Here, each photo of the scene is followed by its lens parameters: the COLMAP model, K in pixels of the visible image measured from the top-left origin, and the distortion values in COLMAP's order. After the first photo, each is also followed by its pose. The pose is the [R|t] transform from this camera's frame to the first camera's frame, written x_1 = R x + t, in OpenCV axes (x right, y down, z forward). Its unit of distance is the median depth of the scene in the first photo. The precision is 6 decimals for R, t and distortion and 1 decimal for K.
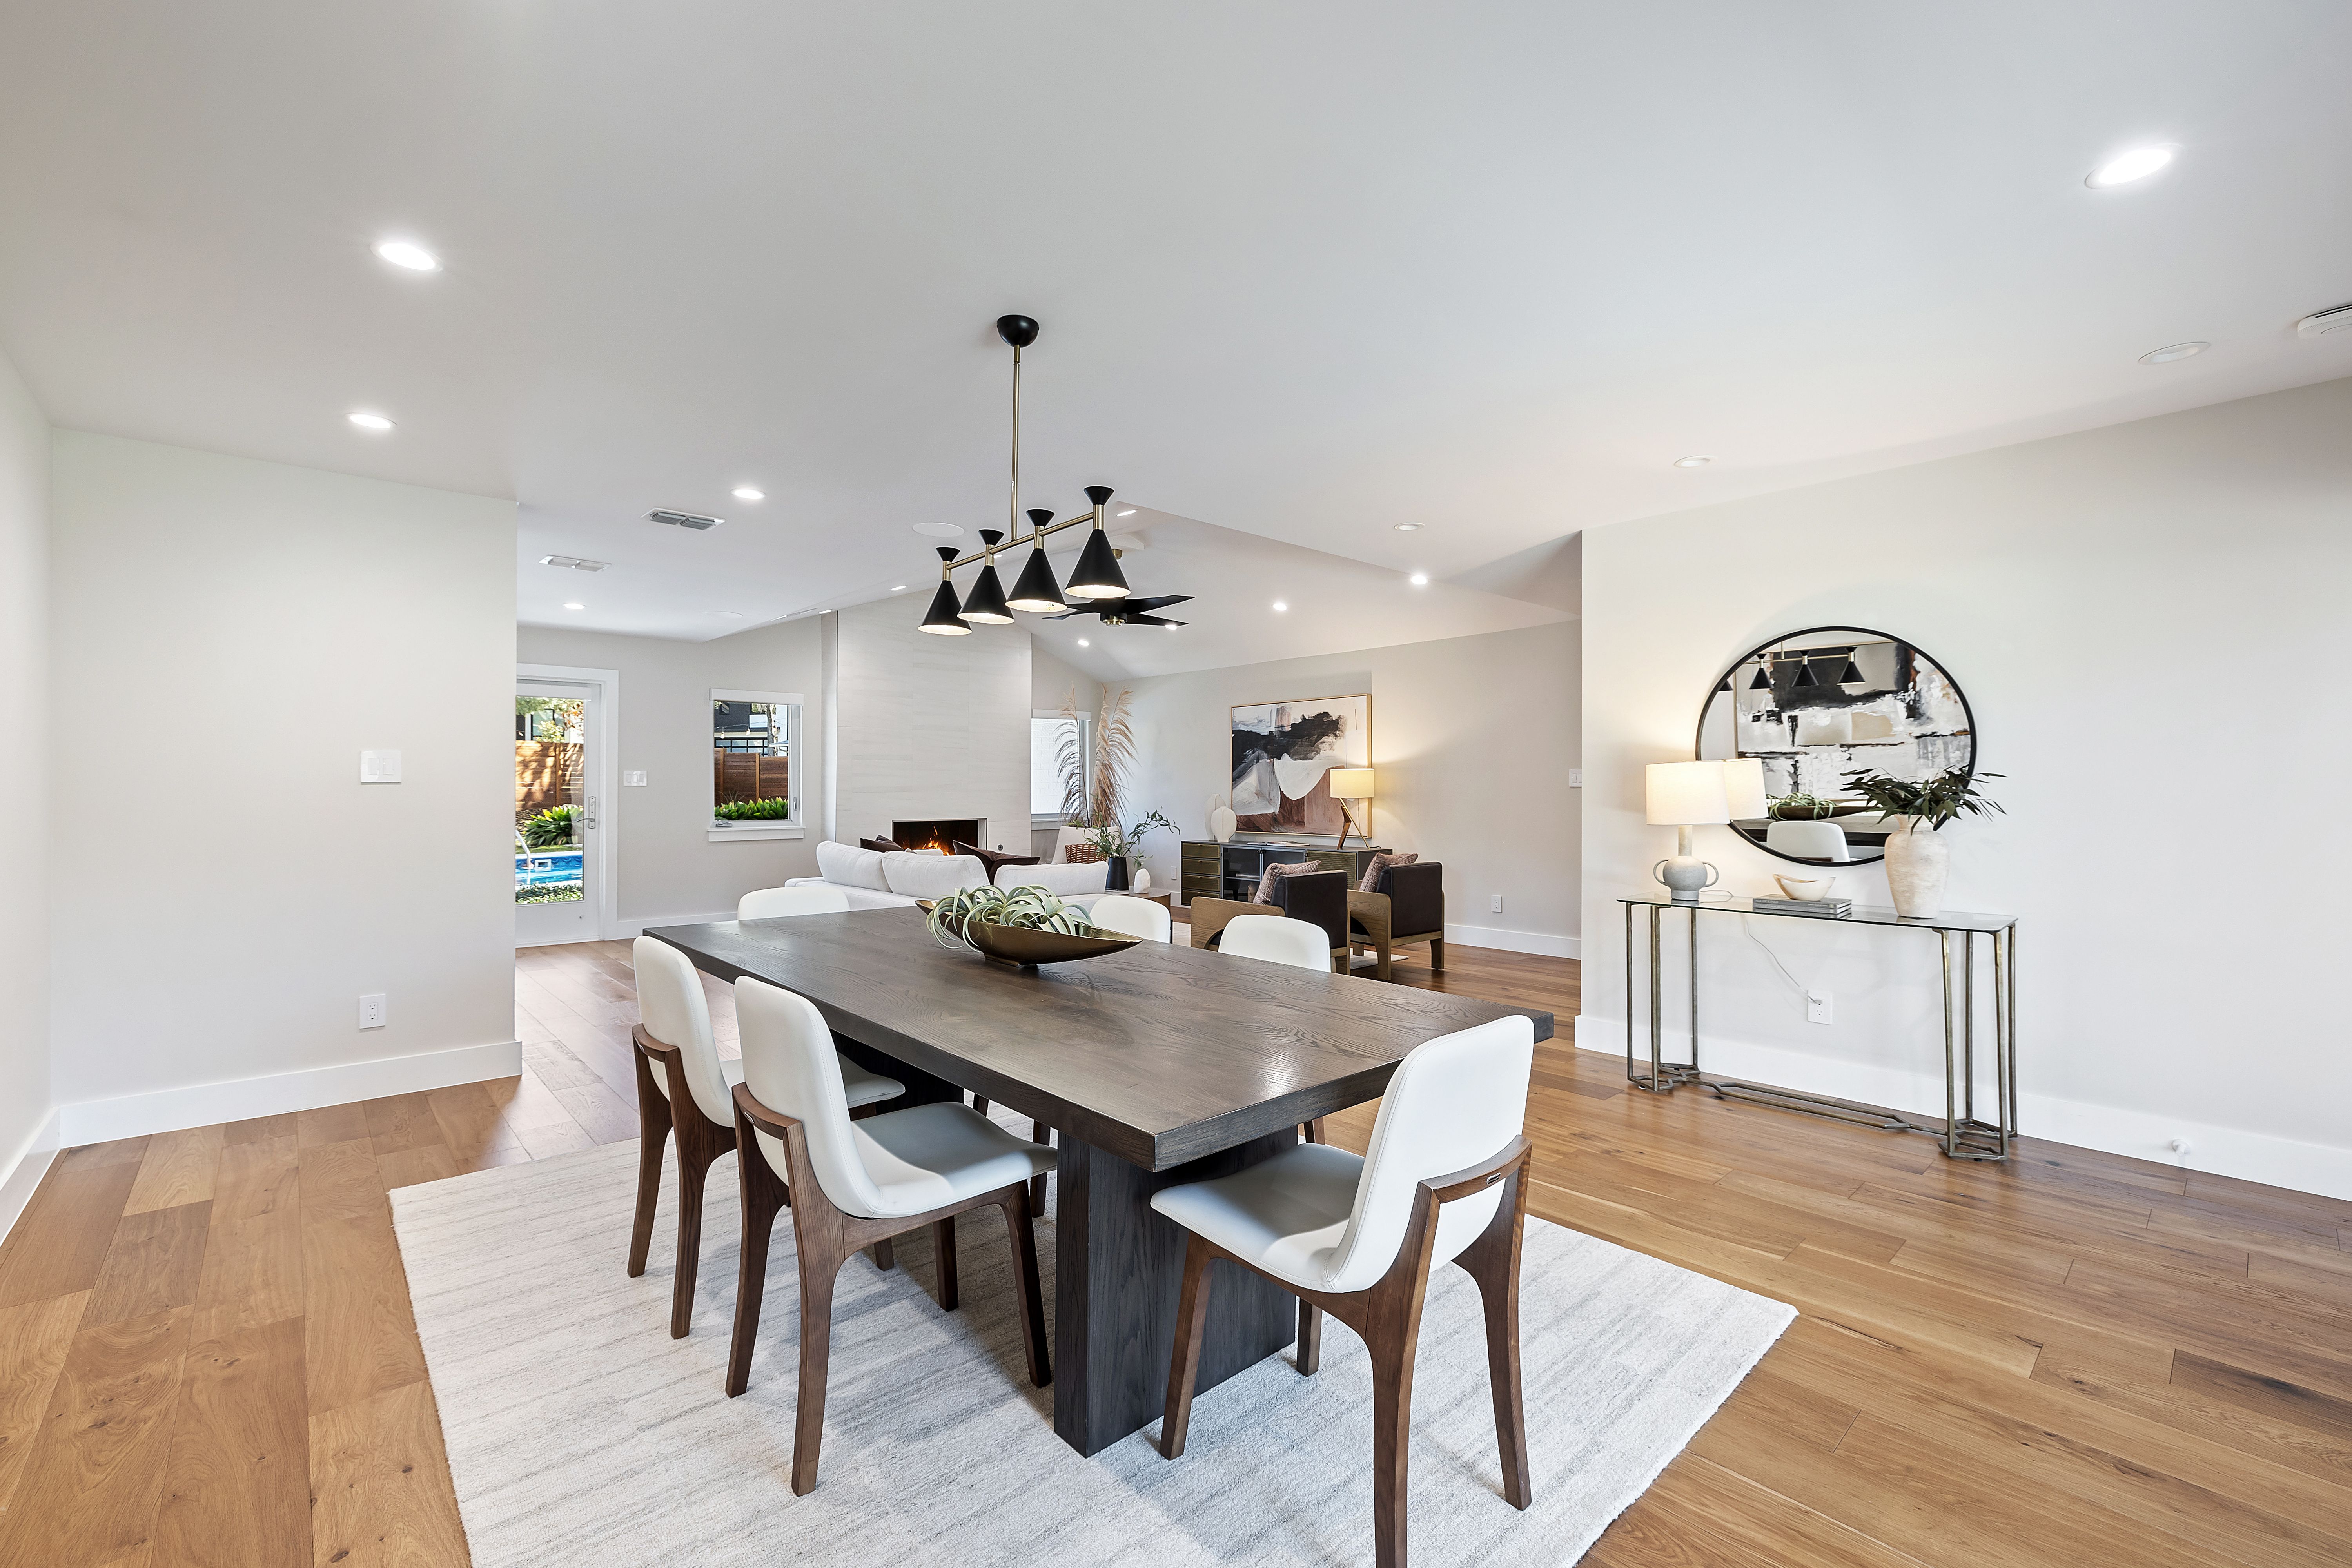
lens RADIAL K [[994.0, 0, 1174.2], [0, 994.0, 788.8], [0, 0, 1]] dist [-0.017813, 0.000965]
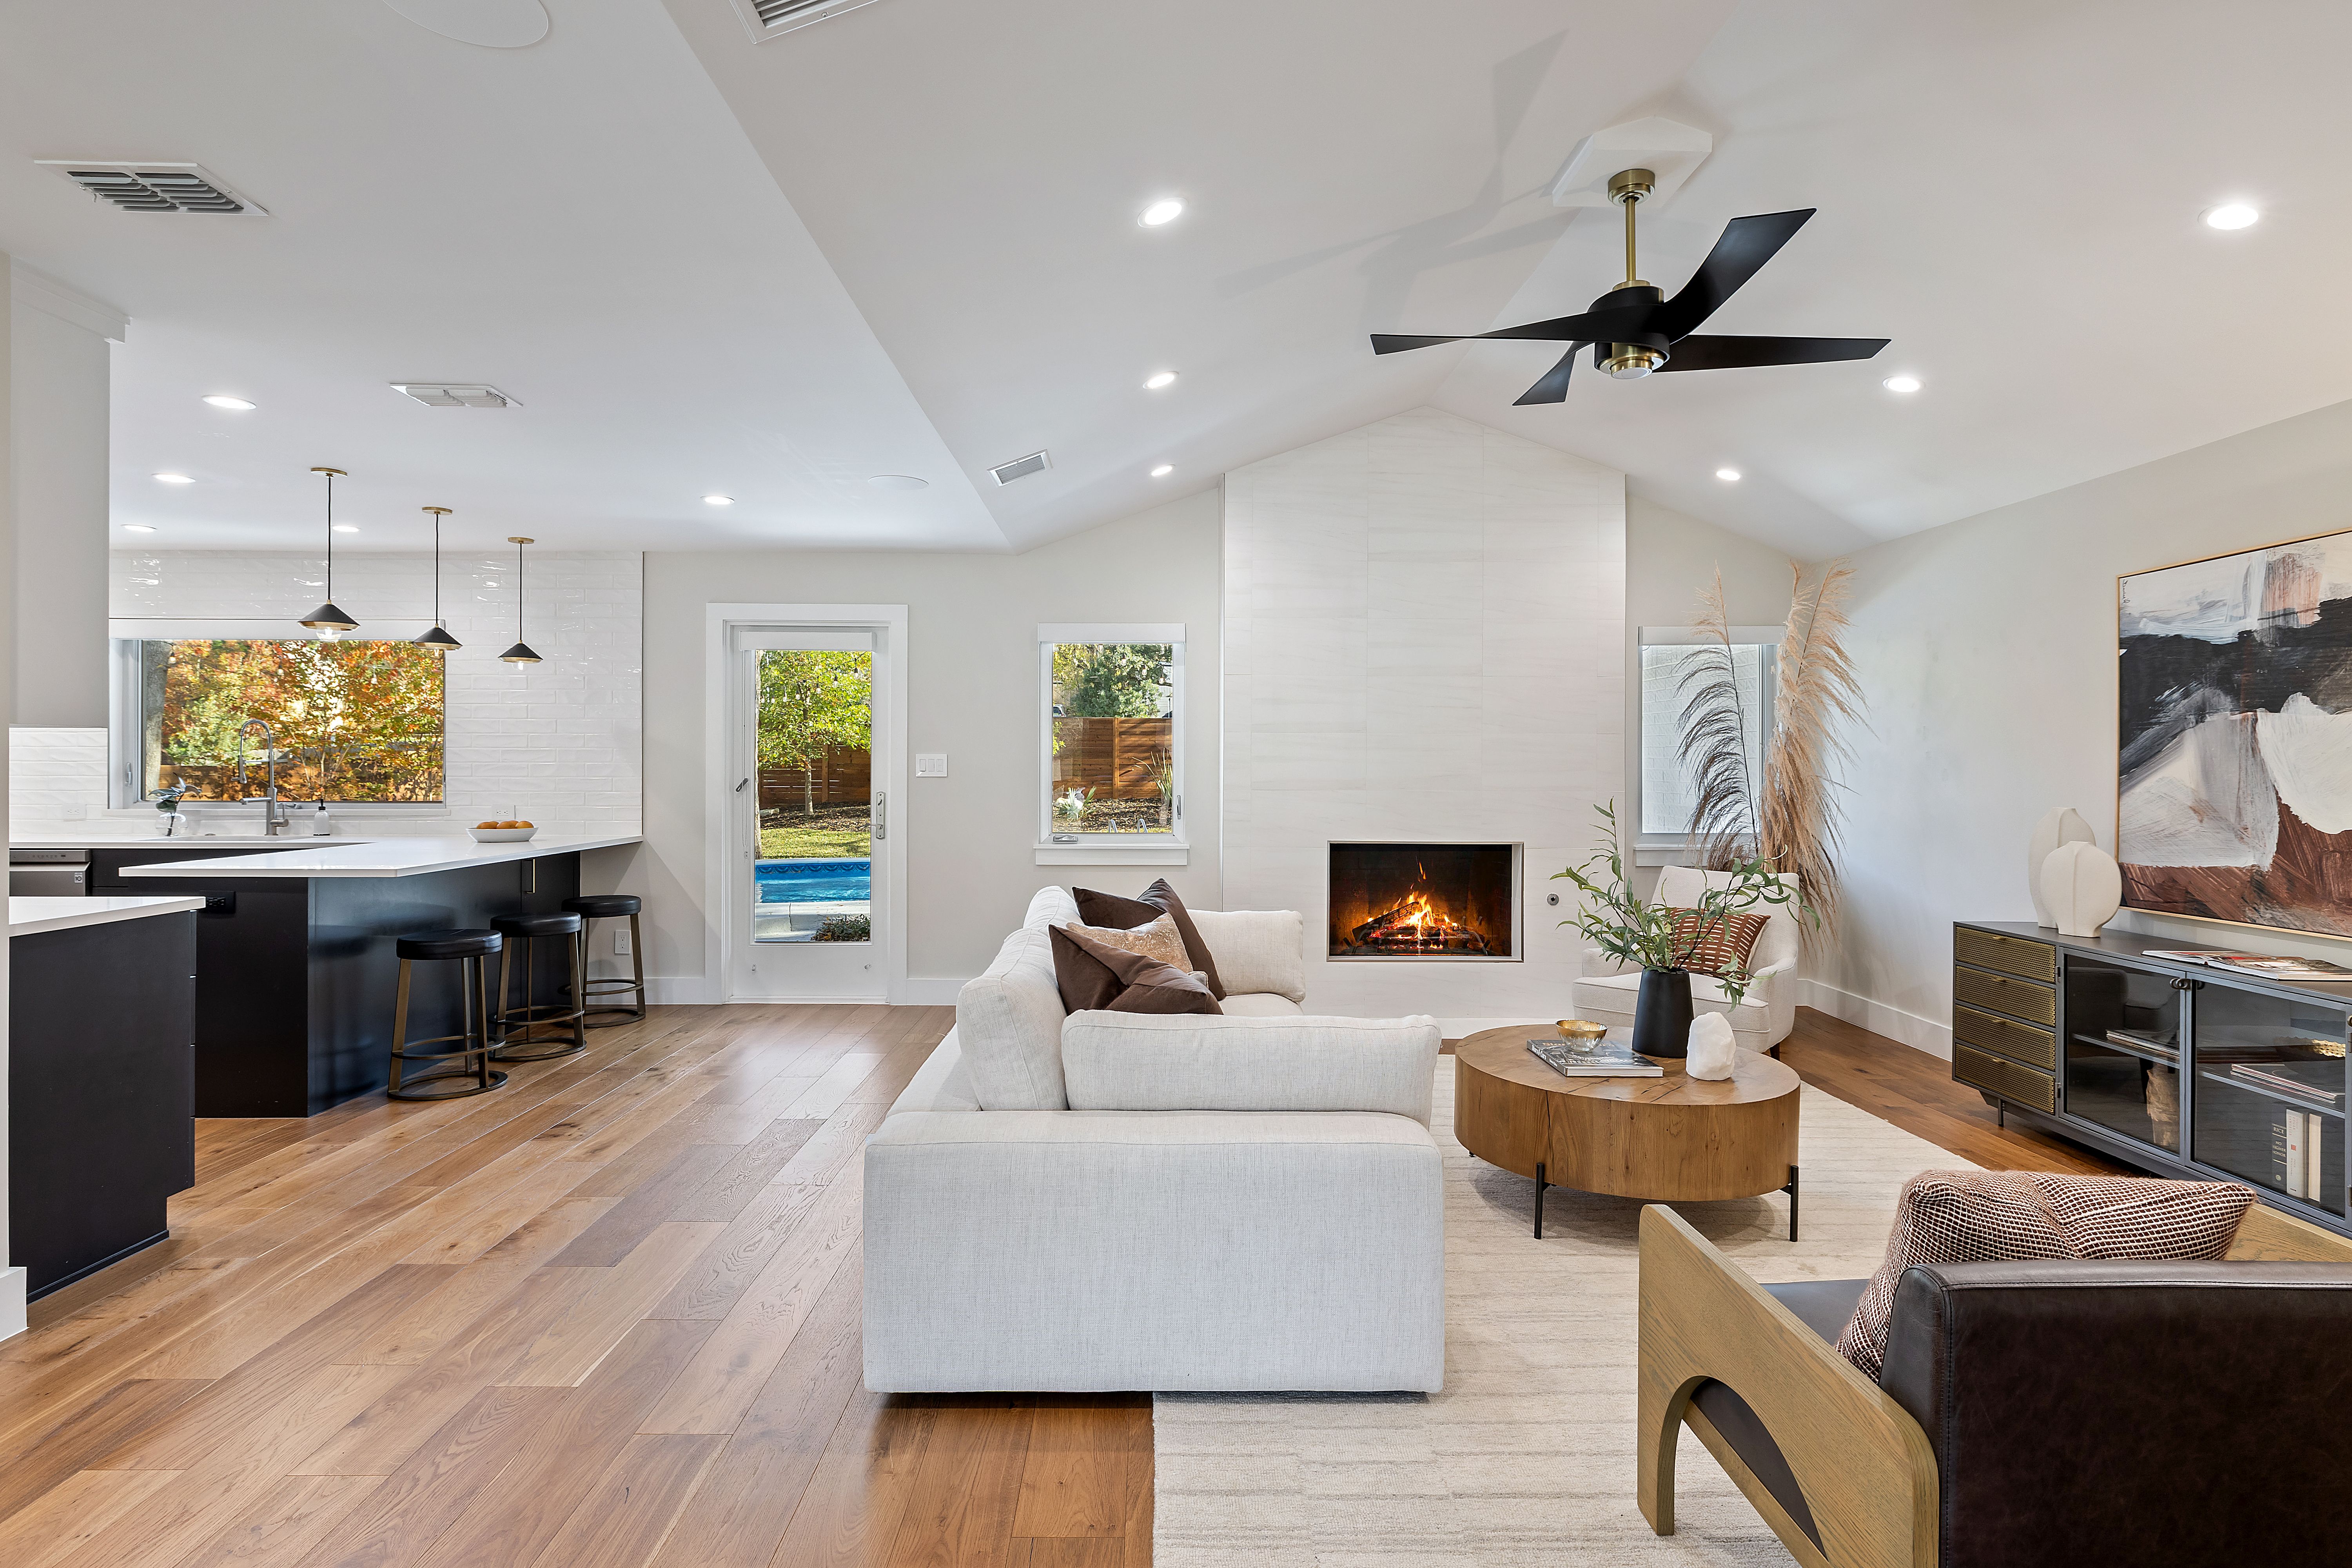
lens RADIAL K [[1202.7, 0, 1143.7], [0, 1202.7, 769.8], [0, 0, 1]] dist [-0.013738, 0.003736]
pose [[0.741285, 0.004234, -0.671177, 0.092647], [-0.005796, 0.999983, -0.000093, -0.007341], [0.671165, 0.003959, 0.741297, 0.437458]]
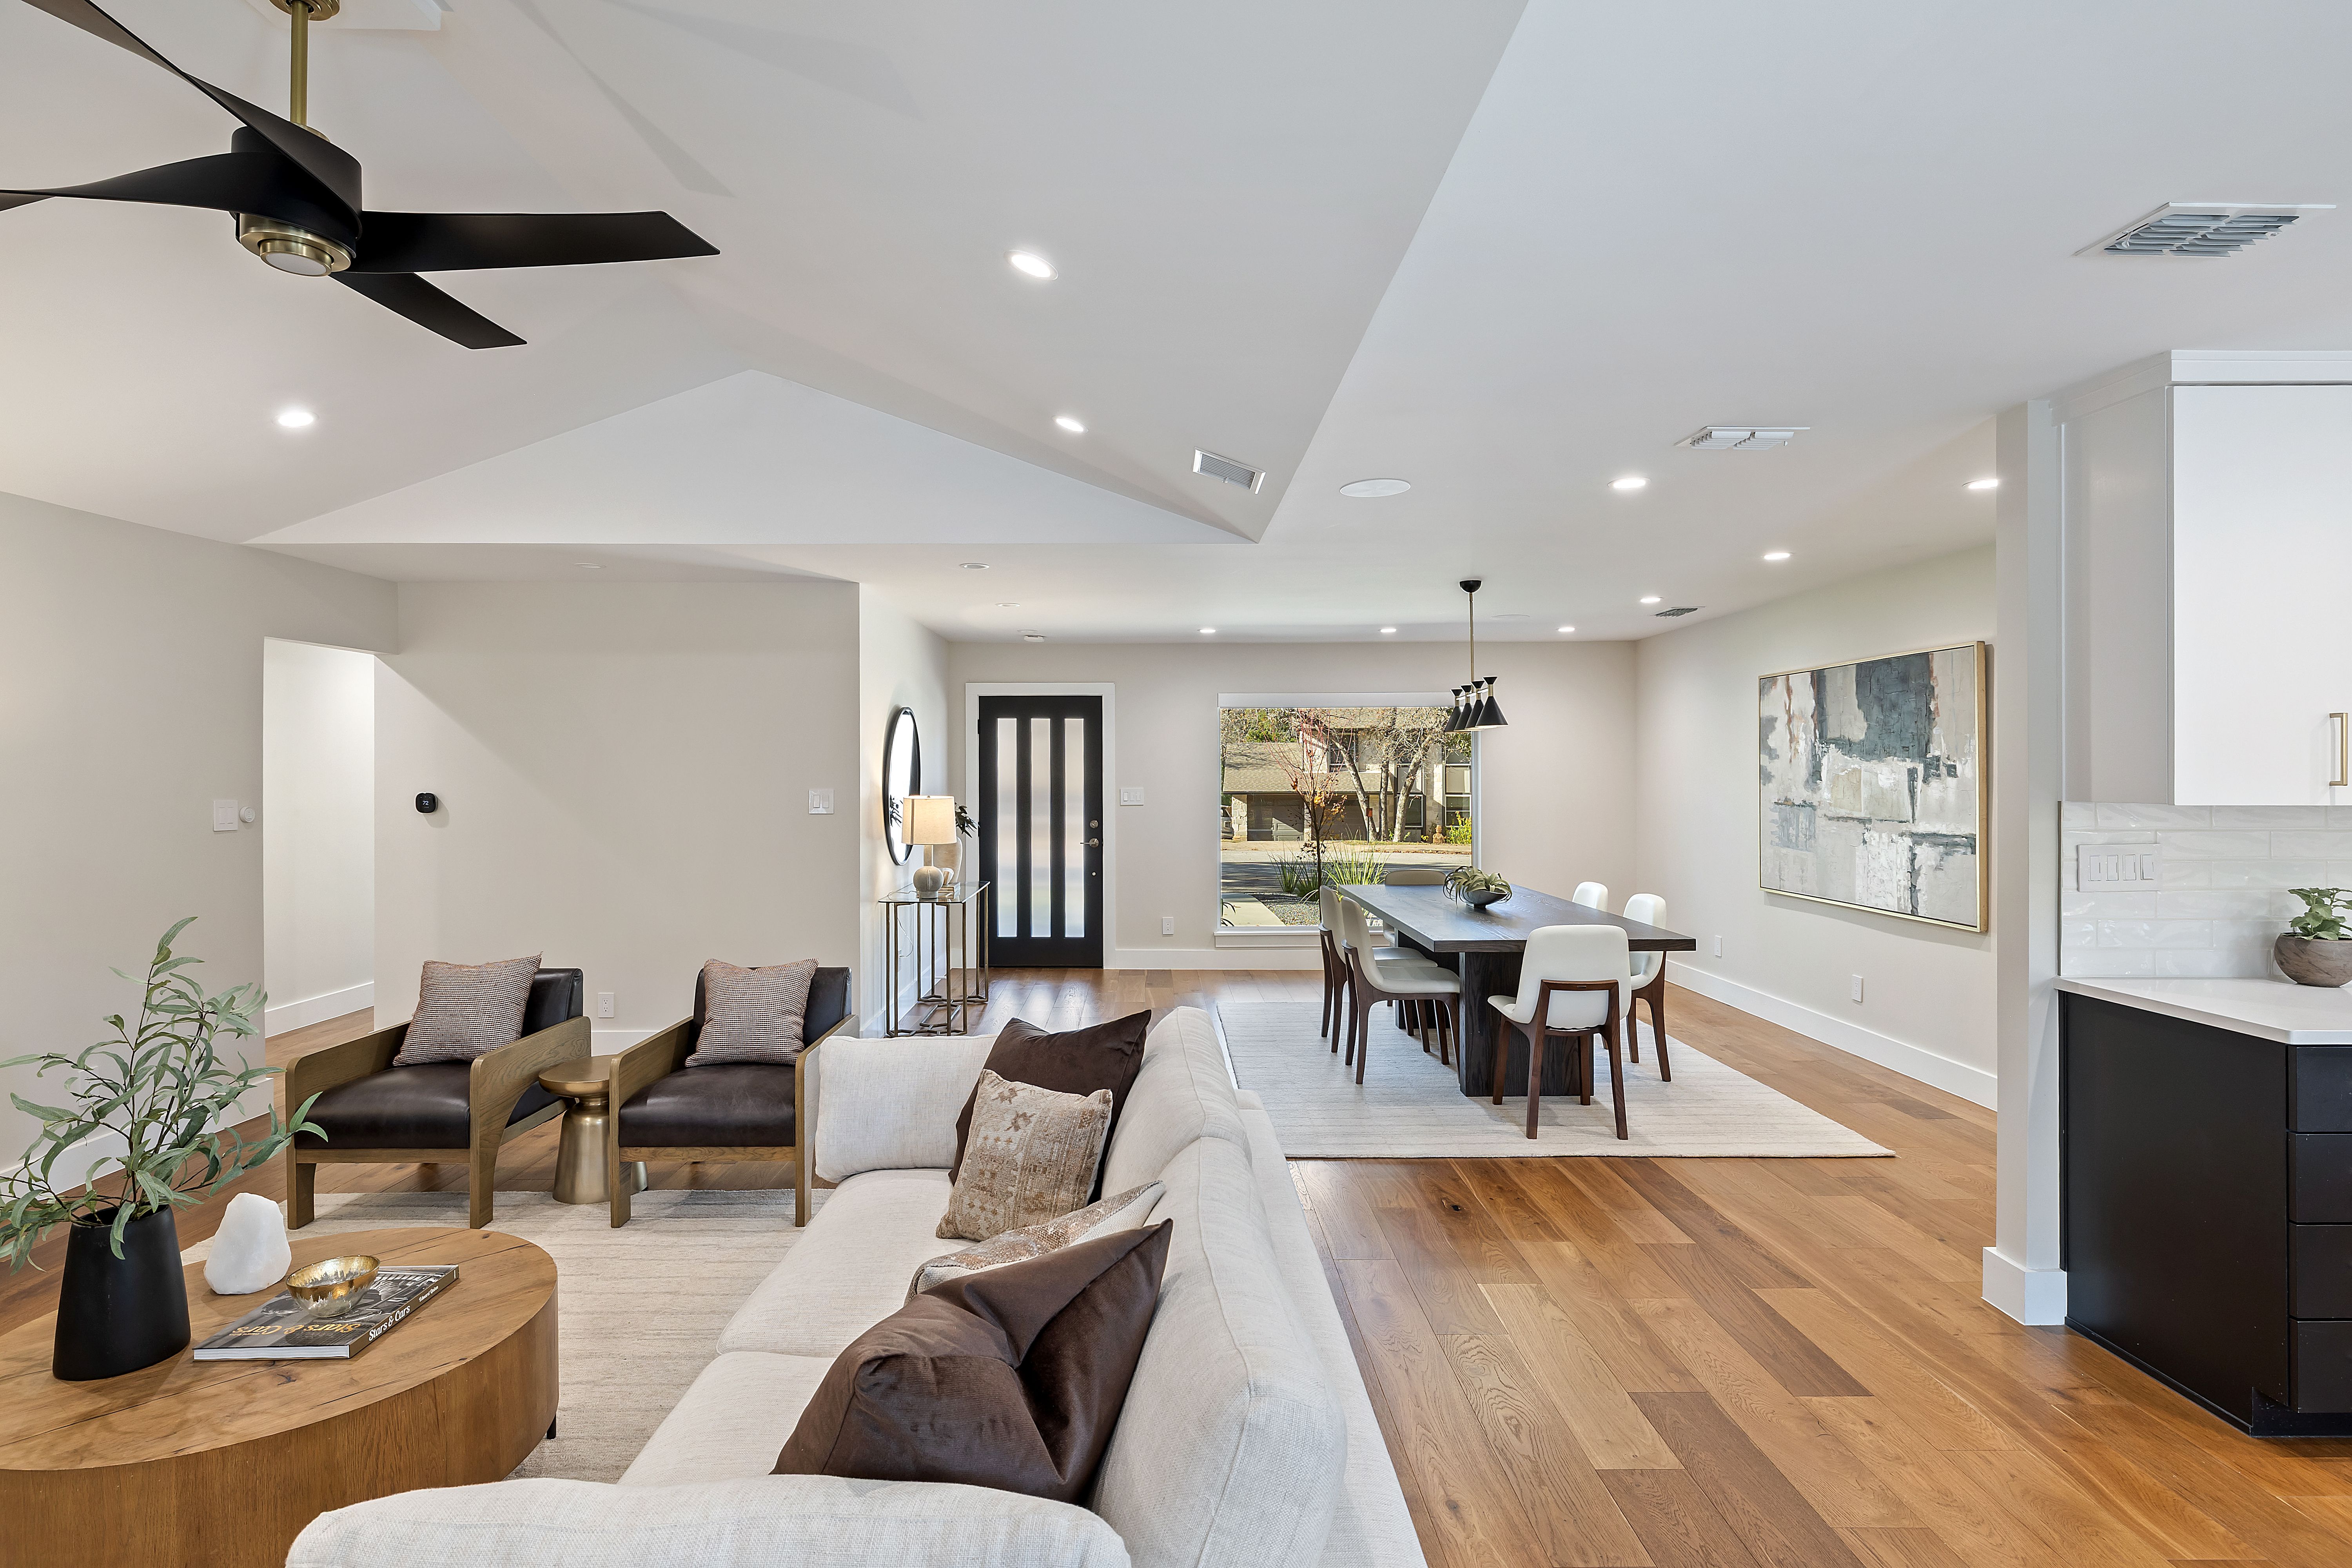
lens RADIAL K [[1202.7, 0, 1130.0], [0, 1202.7, 770.7], [0, 0, 1]] dist [-0.013738, 0.003736]
pose [[-0.733665, 0.001455, 0.679510, -0.361689], [0.001879, 0.999998, -0.000113, -0.027366], [-0.679509, 0.001195, -0.733666, 0.904293]]
